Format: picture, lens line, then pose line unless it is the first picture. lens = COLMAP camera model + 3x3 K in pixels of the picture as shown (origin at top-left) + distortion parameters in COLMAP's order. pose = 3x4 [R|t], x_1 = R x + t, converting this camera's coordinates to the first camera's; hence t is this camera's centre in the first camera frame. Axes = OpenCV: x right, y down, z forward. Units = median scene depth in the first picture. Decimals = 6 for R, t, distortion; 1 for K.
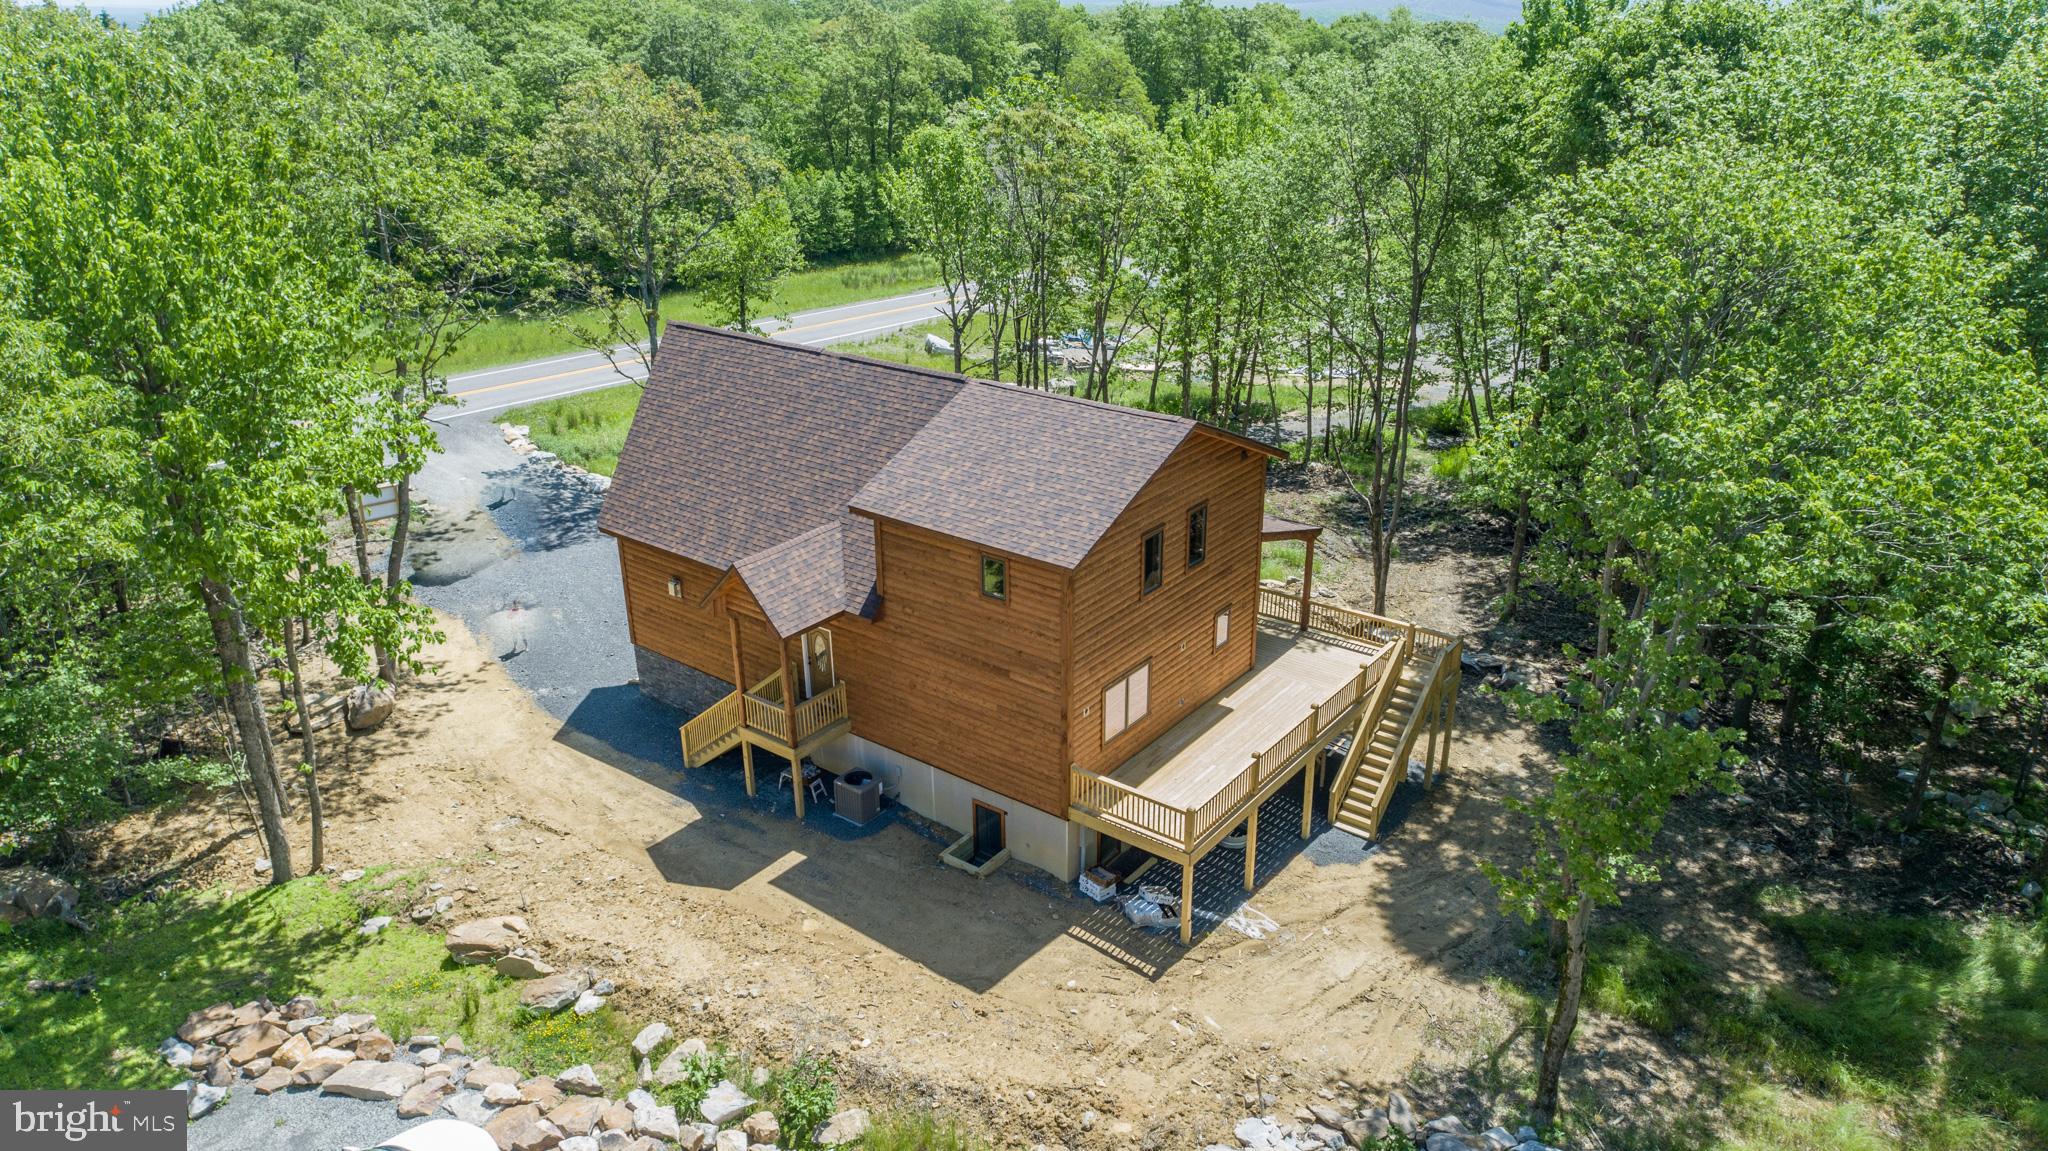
lens RADIAL K [[1380.1, 0, 1023.4], [0, 1380.1, 574.5], [0, 0, 1]] dist [-0.015864, 0.008008]
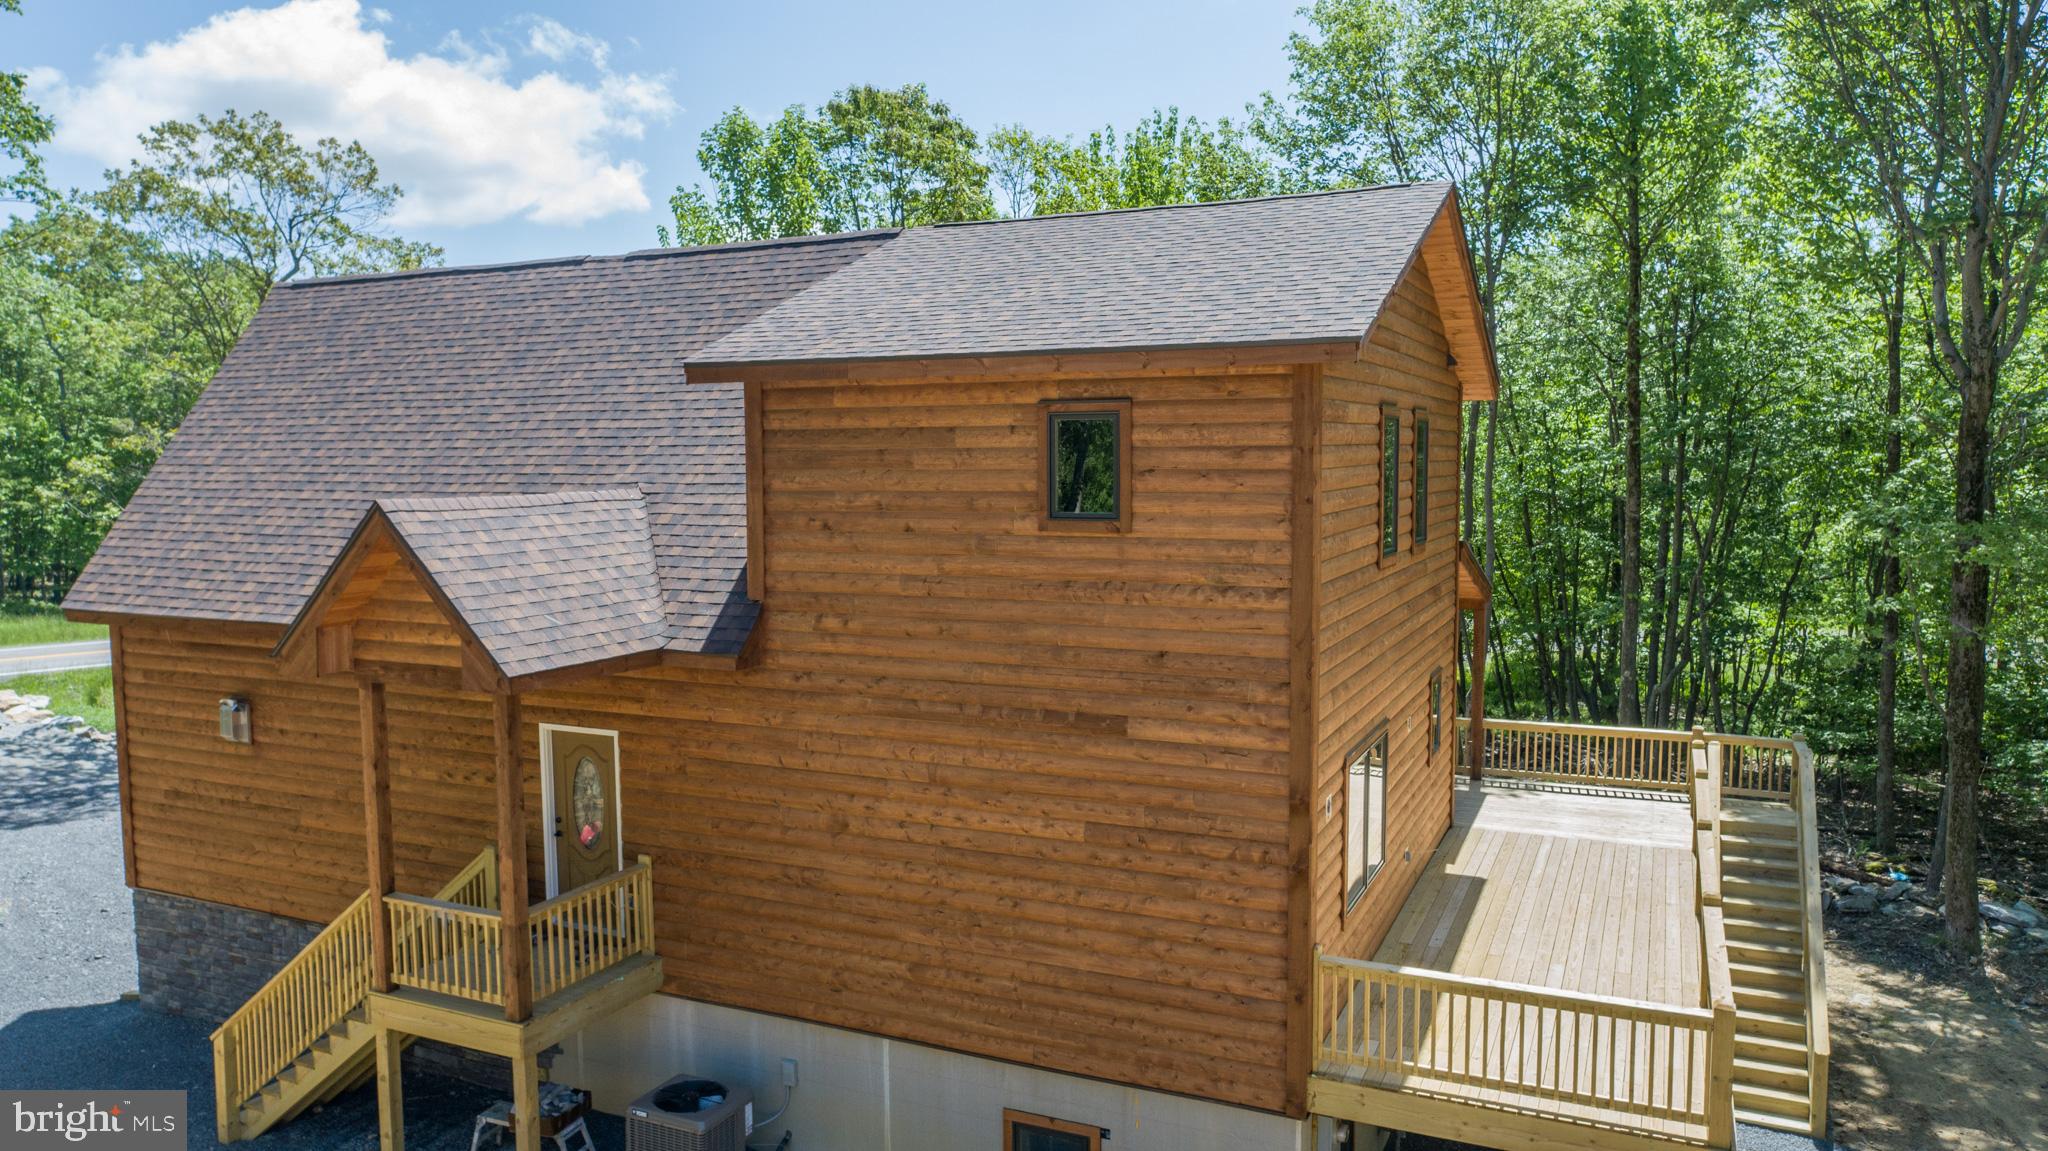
lens RADIAL K [[1380.1, 0, 1027.9], [0, 1380.1, 575.1], [0, 0, 1]] dist [-0.015864, 0.008008]
pose [[0.974500, -0.014939, 0.223890, -0.111335], [0.084200, 0.949215, -0.303152, 0.133325], [-0.207991, 0.314274, 0.926268, 0.571040]]
